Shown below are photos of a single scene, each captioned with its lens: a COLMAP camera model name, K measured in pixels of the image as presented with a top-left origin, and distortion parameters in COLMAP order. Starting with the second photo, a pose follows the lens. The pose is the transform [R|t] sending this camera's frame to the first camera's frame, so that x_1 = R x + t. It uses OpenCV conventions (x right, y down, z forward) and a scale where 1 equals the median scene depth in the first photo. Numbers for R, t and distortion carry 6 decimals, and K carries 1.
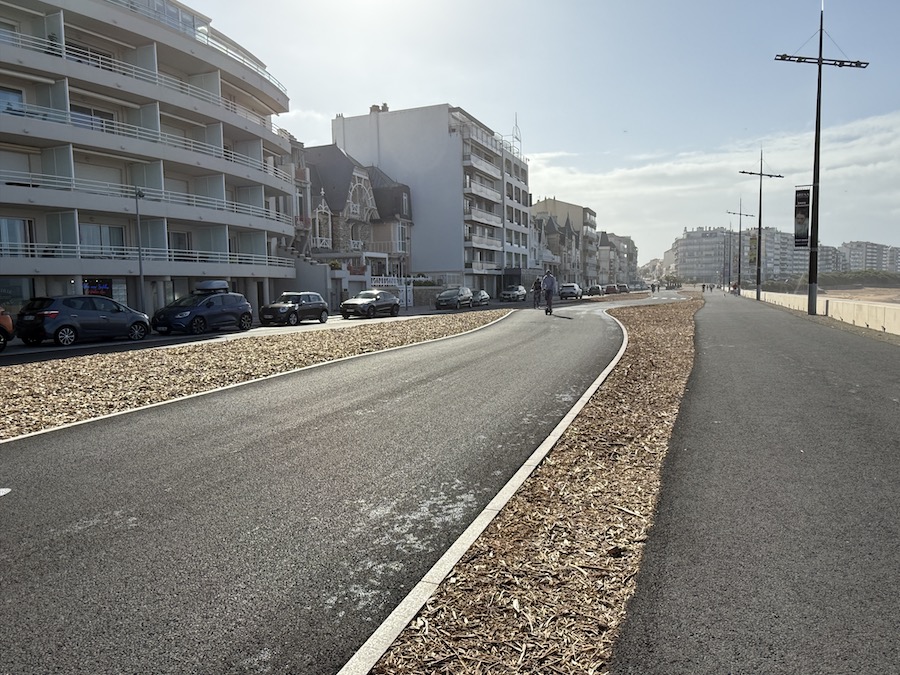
lens RADIAL K [[623.1, 0, 450.0], [0, 623.1, 337.5], [0, 0, 1]] dist [-0.003827, -0.005511]
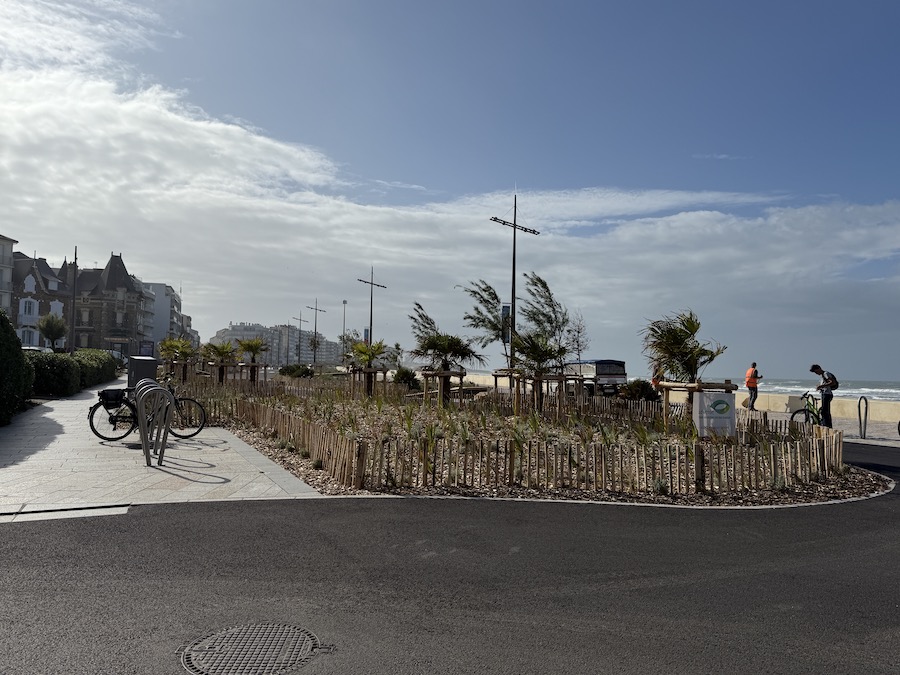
lens RADIAL K [[694.2, 0, 450.0], [0, 694.2, 337.5], [0, 0, 1]] dist [0.056604, -0.001185]
pose [[0.765713, 0.065876, 0.639800, -0.662423], [0.015801, 0.992514, -0.121103, 0.125354], [-0.642989, 0.102840, 0.758940, -1.285995]]
